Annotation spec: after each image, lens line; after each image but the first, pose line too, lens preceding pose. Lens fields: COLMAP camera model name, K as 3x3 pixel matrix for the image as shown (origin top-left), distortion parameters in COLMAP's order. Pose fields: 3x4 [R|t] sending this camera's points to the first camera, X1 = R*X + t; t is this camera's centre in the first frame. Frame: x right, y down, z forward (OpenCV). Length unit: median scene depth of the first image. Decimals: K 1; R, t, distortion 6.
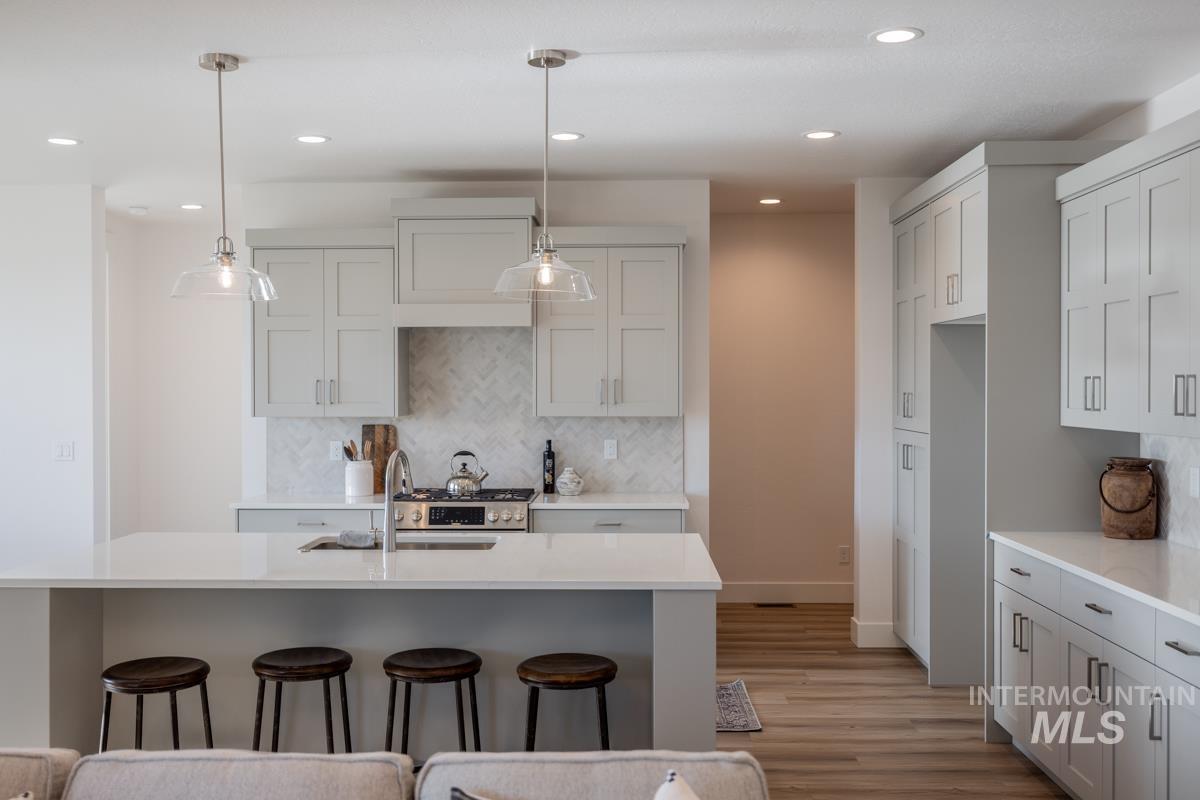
lens RADIAL K [[1152.8, 0, 588.2], [0, 1152.8, 399.0], [0, 0, 1]] dist [0.002499, 0.000000]
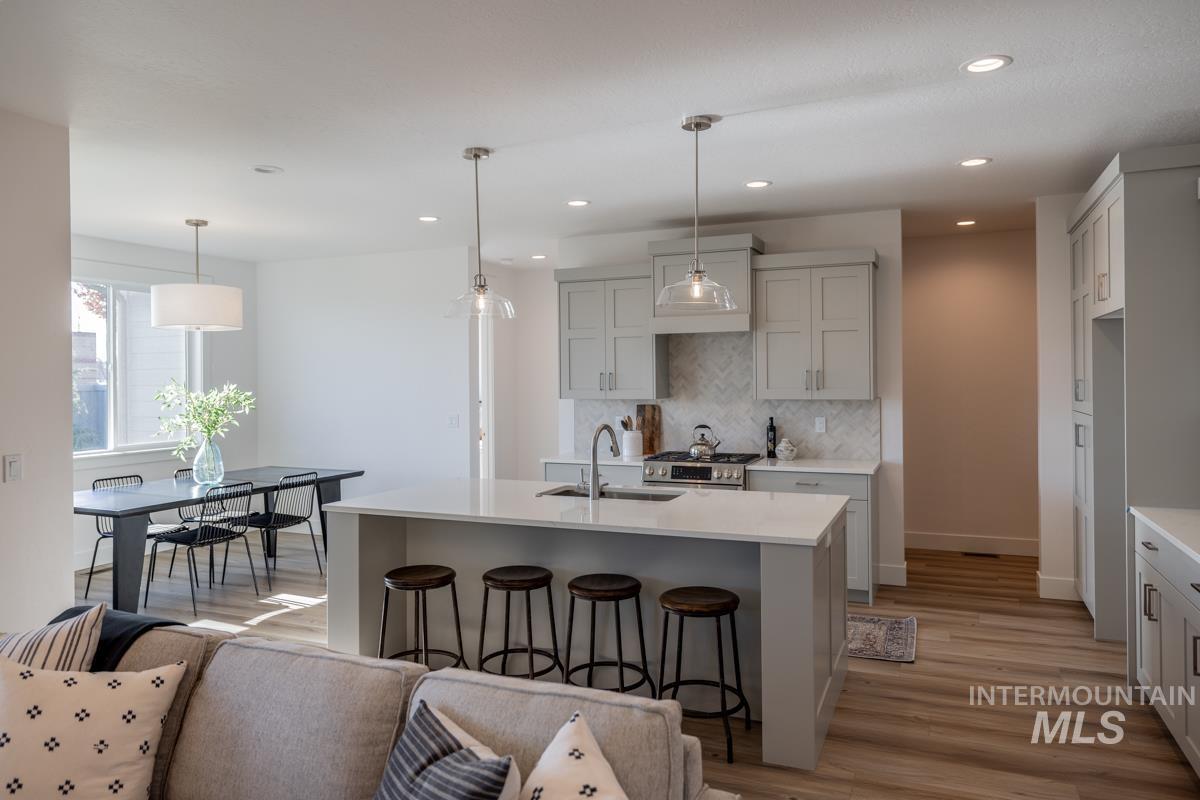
lens RADIAL K [[803.9, 0, 594.2], [0, 803.9, 376.7], [0, 0, 1]] dist [-0.005065, 0.005388]
pose [[0.930127, -0.008013, -0.367150, 0.114127], [0.004216, 0.999929, -0.011141, -0.001111], [0.367213, 0.008815, 0.930095, 0.075898]]
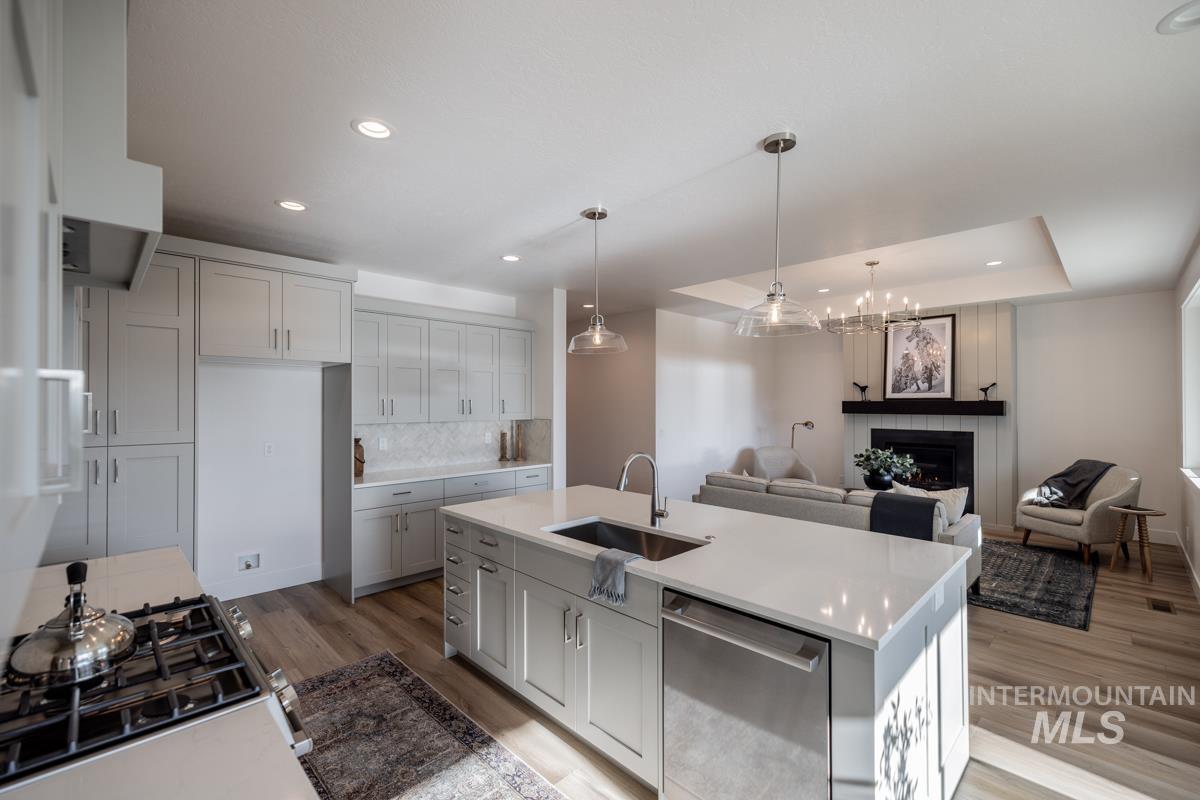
lens RADIAL K [[506.1, 0, 598.6], [0, 506.1, 400.3], [0, 0, 1]] dist [0.004898, 0.000614]
pose [[-0.723388, 0.006925, 0.690407, -0.347272], [0.010805, 0.999941, 0.001290, -0.010223], [-0.690357, 0.008393, -0.723420, 0.955417]]
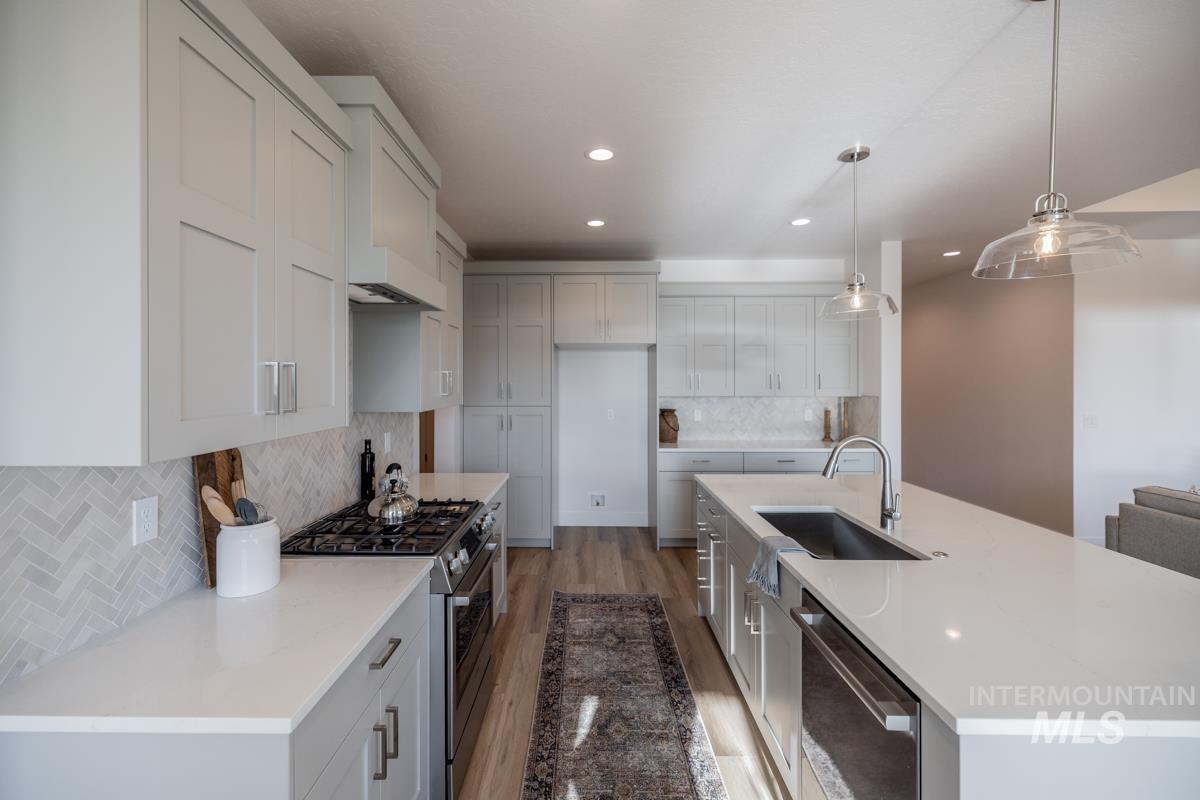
lens RADIAL K [[516.5, 0, 584.6], [0, 516.5, 379.1], [0, 0, 1]] dist [0.001954, -0.000586]
pose [[-0.017102, 0.002254, 0.999851, -0.426167], [0.012850, 0.999915, -0.002034, -0.007451], [-0.999771, 0.012814, -0.017129, 0.839269]]
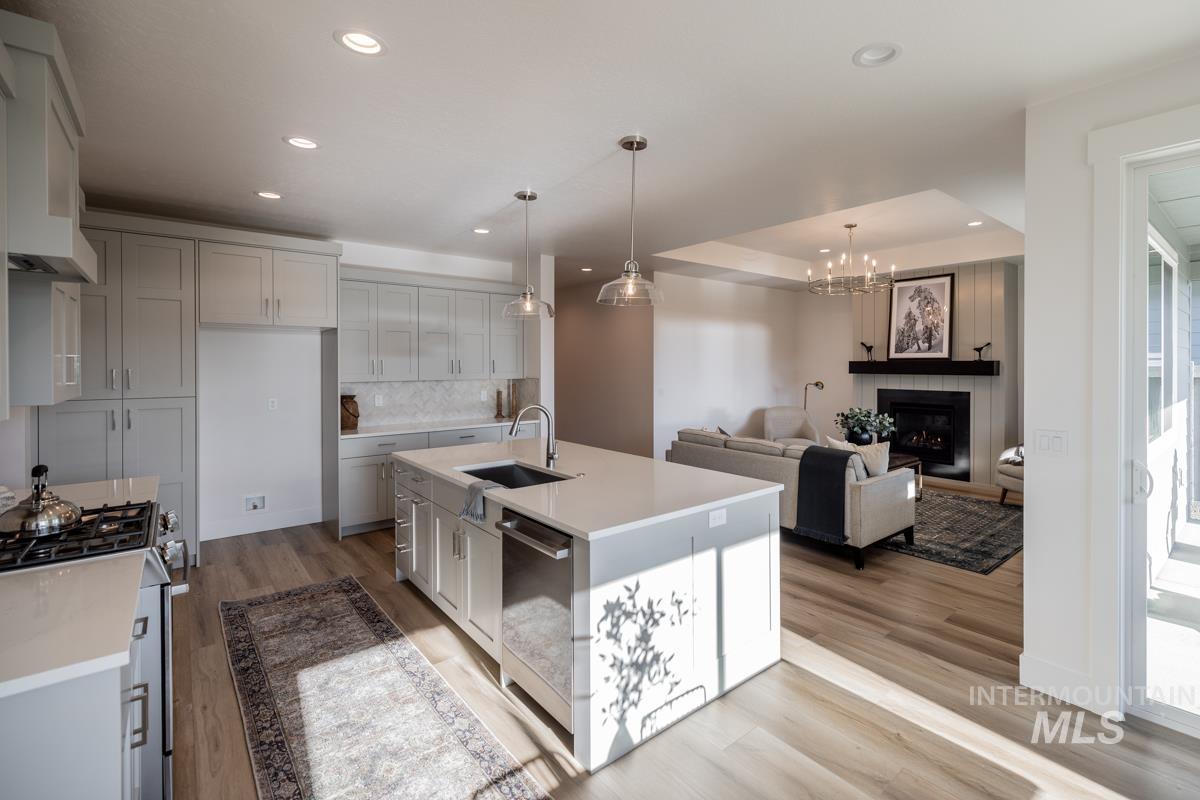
lens RADIAL K [[539.8, 0, 645.7], [0, 539.8, 366.0], [0, 0, 1]] dist [0.003991, -0.000536]
pose [[-0.676880, 0.000334, 0.736094, -0.524028], [0.011711, 0.999878, 0.010315, -0.008109], [-0.736001, 0.015602, -0.676801, 0.911268]]
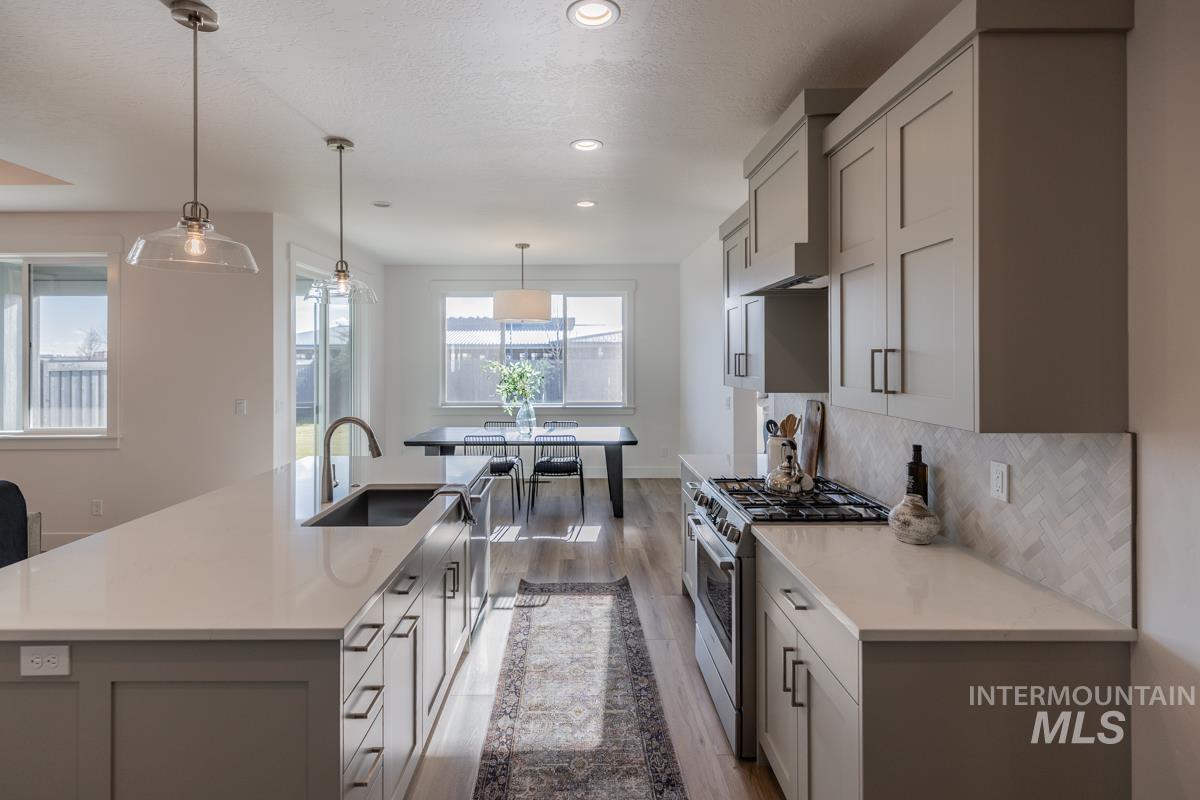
lens RADIAL K [[583.3, 0, 577.8], [0, 583.3, 353.5], [0, 0, 1]] dist [0.011394, 0.000688]
pose [[0.029954, -0.006721, -0.999529, 0.280354], [-0.008619, 0.999938, -0.006982, -0.010597], [0.999514, 0.008824, 0.029895, 0.801699]]
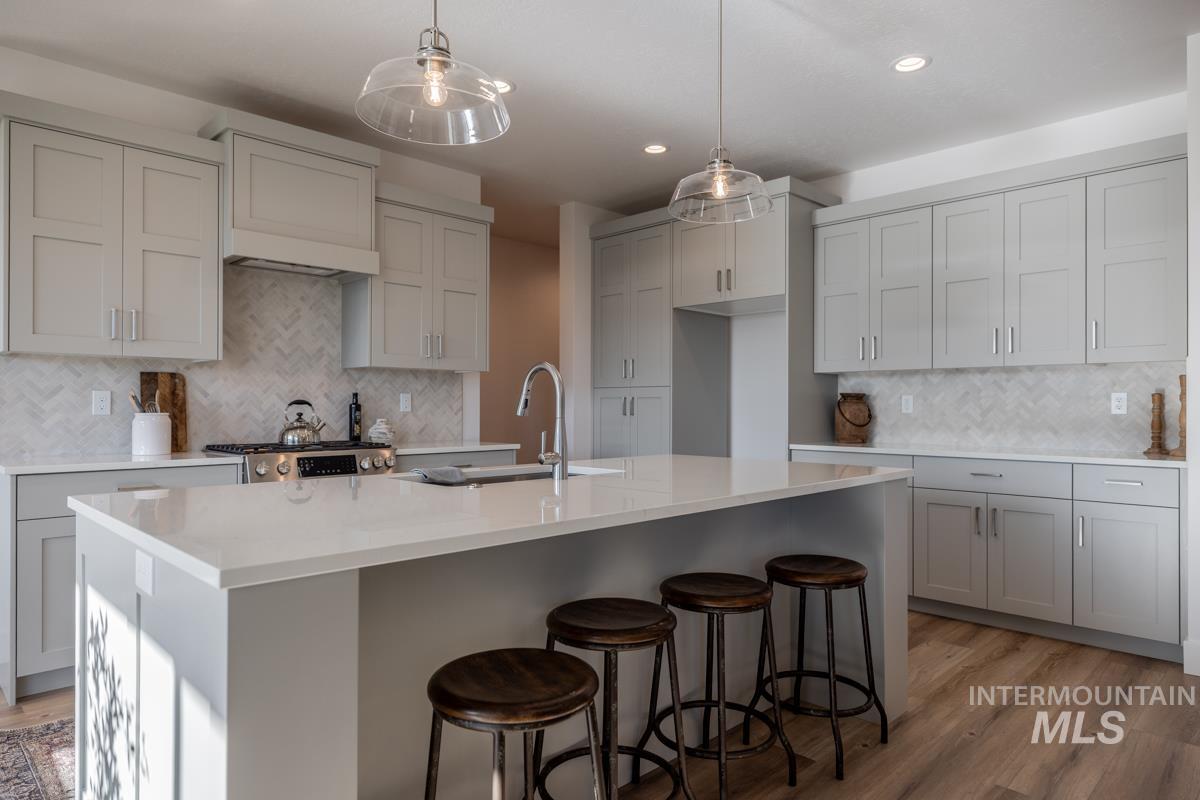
lens RADIAL K [[721.6, 0, 601.8], [0, 721.6, 402.5], [0, 0, 1]] dist [-0.003828, 0.001208]
pose [[0.686094, 0.006966, 0.727480, -0.348697], [0.005444, 0.999877, -0.014708, 0.054523], [-0.727493, 0.014052, 0.685971, 0.399817]]
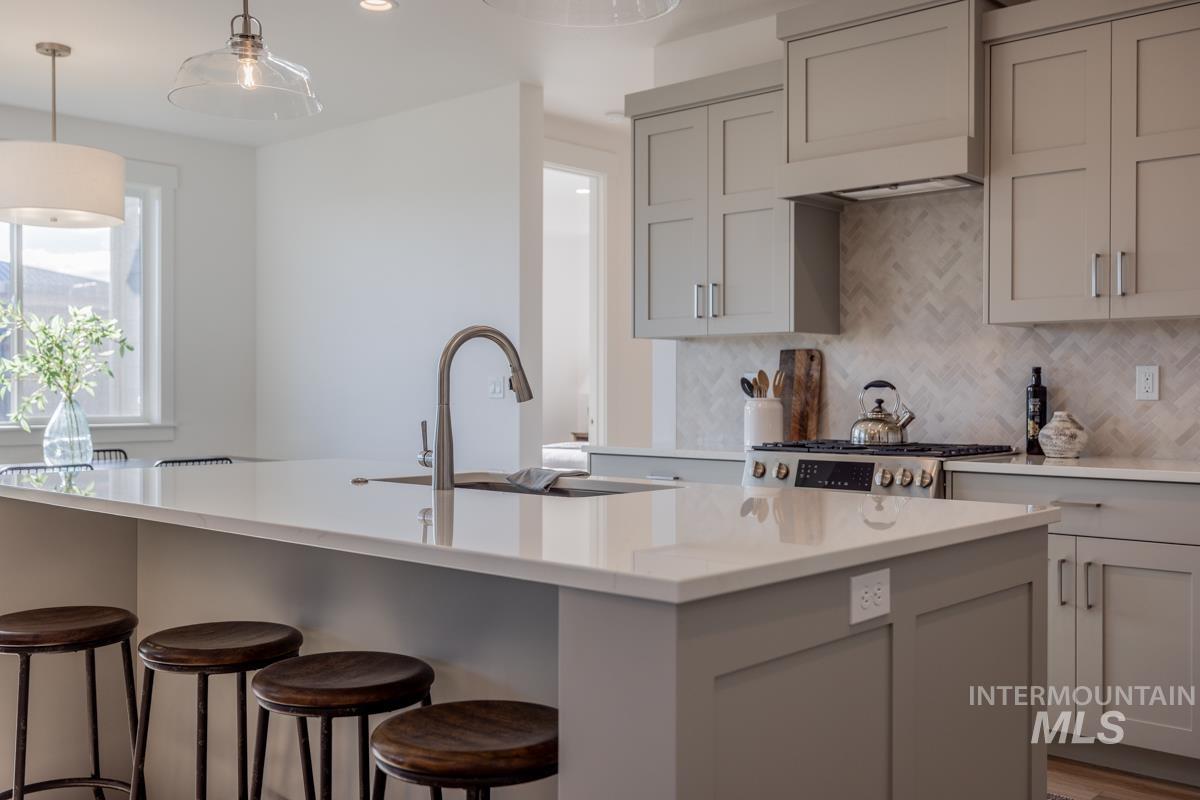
lens RADIAL K [[1152.8, 0, 603.9], [0, 1152.8, 397.0], [0, 0, 1]] dist [0.002499, 0.000000]
pose [[0.761998, 0.006035, -0.647551, 0.186247], [-0.010025, 0.999947, -0.002479, 0.054845], [0.647502, 0.008381, 0.762018, 0.384713]]
